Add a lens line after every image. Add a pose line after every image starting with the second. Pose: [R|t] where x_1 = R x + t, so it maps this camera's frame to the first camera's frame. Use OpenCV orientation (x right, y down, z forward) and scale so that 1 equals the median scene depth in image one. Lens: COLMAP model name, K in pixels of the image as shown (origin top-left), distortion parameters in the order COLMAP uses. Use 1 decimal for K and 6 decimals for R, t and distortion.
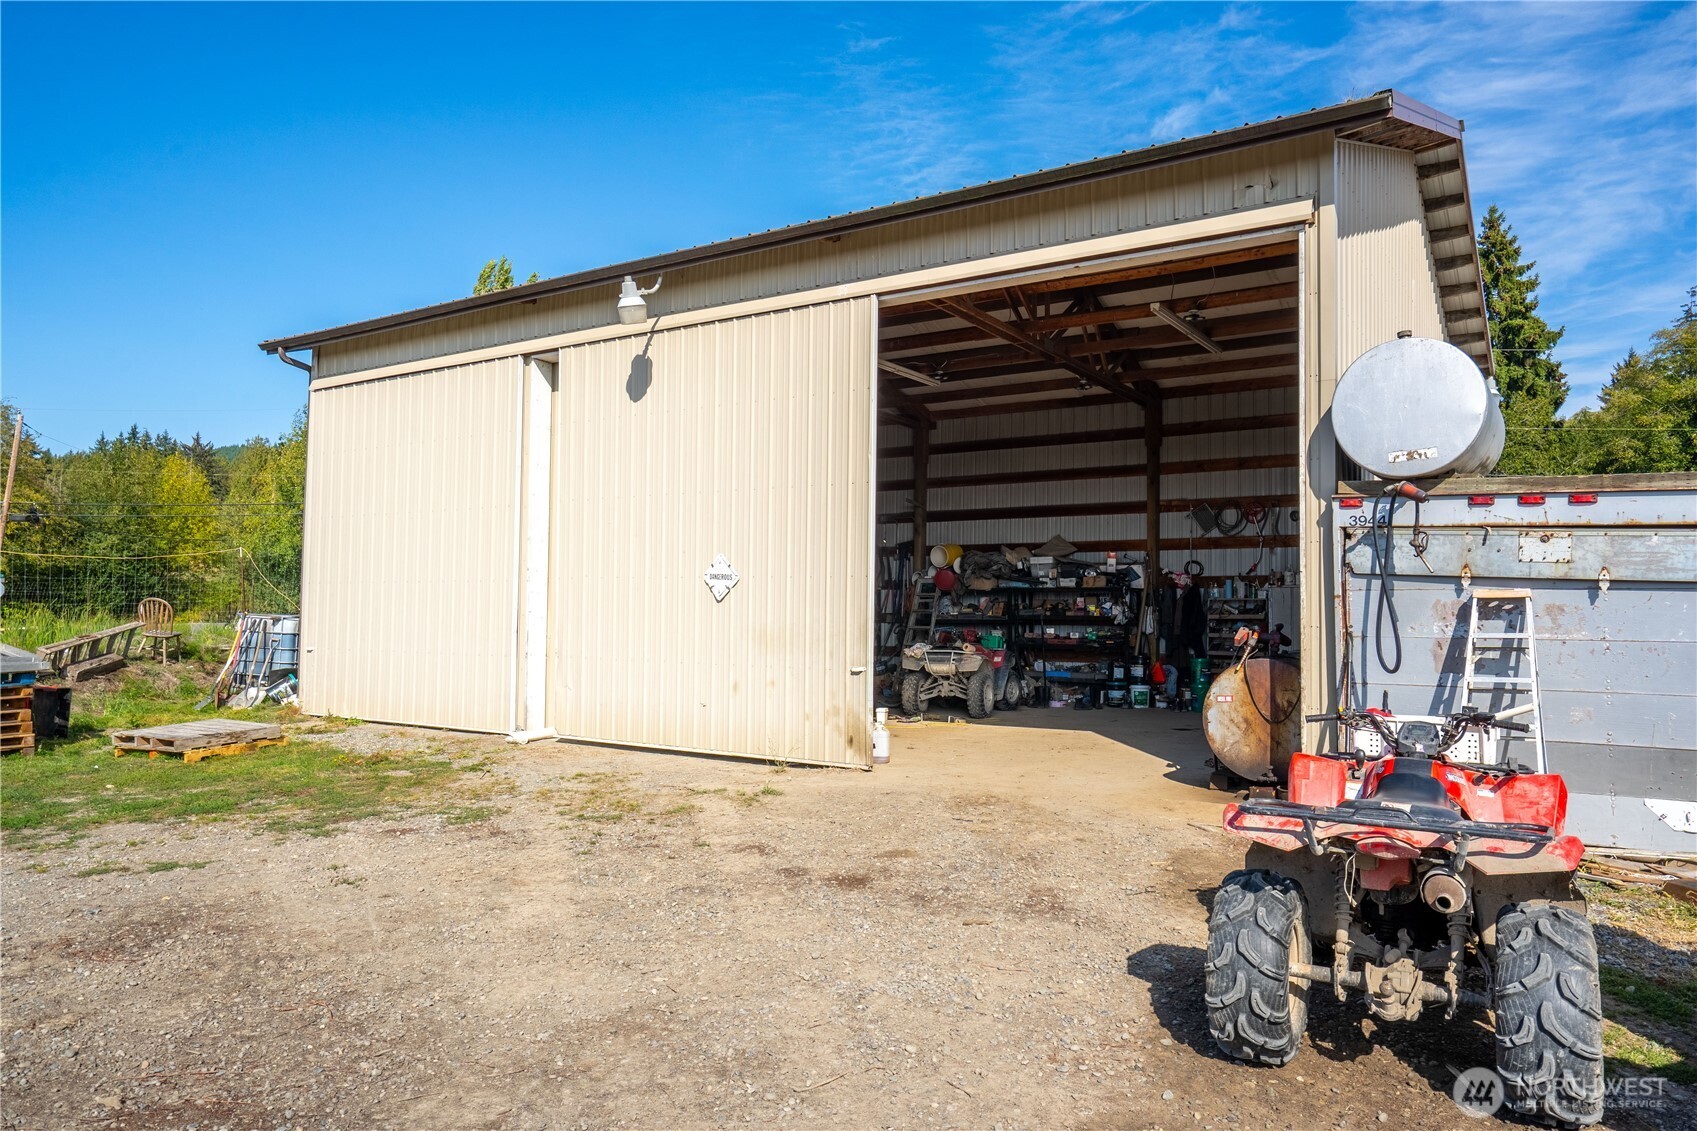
lens RADIAL K [[1176.0, 0, 848.5], [0, 1176.0, 565.5], [0, 0, 1]] dist [0.042147, -0.000255]
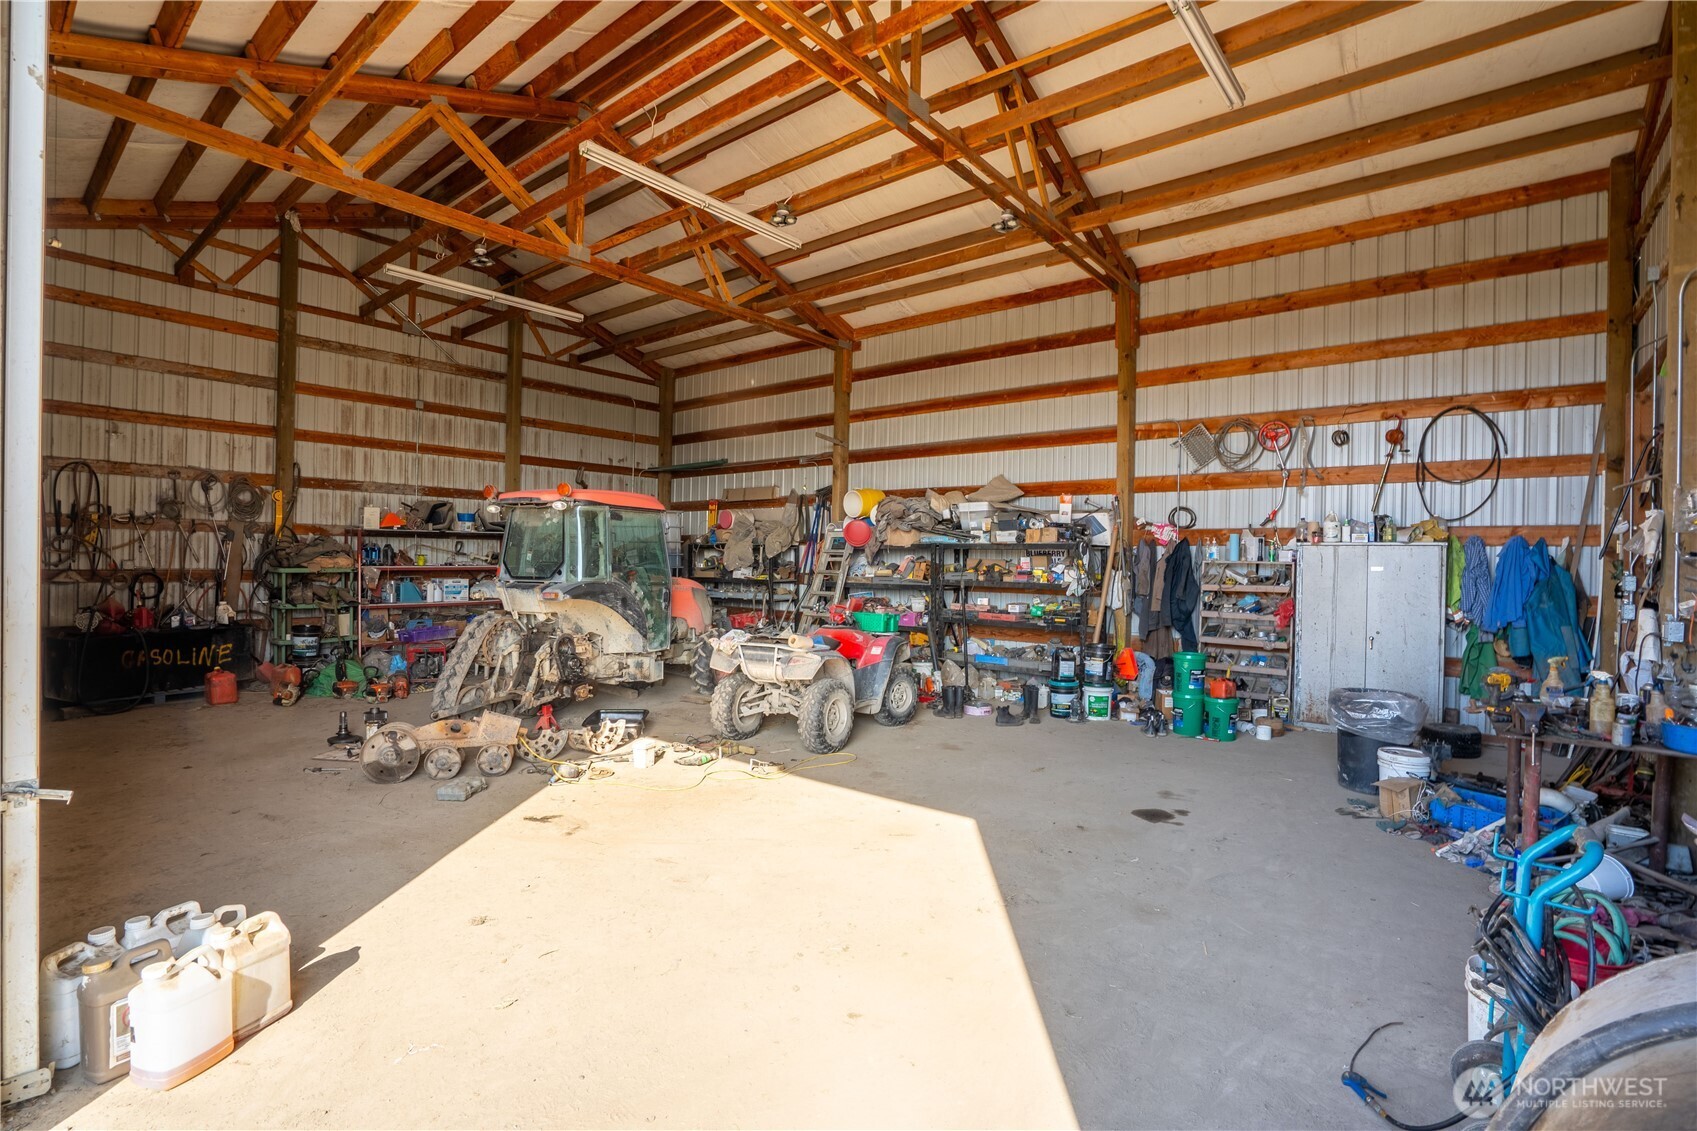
lens RADIAL K [[785.2, 0, 848.5], [0, 785.2, 565.5], [0, 0, 1]] dist [-0.033058, 0.000949]
pose [[0.993823, 0.009322, -0.110582, 0.143865], [-0.004103, 0.998871, 0.047323, 0.009622], [0.110898, -0.046577, 0.992740, 0.505267]]
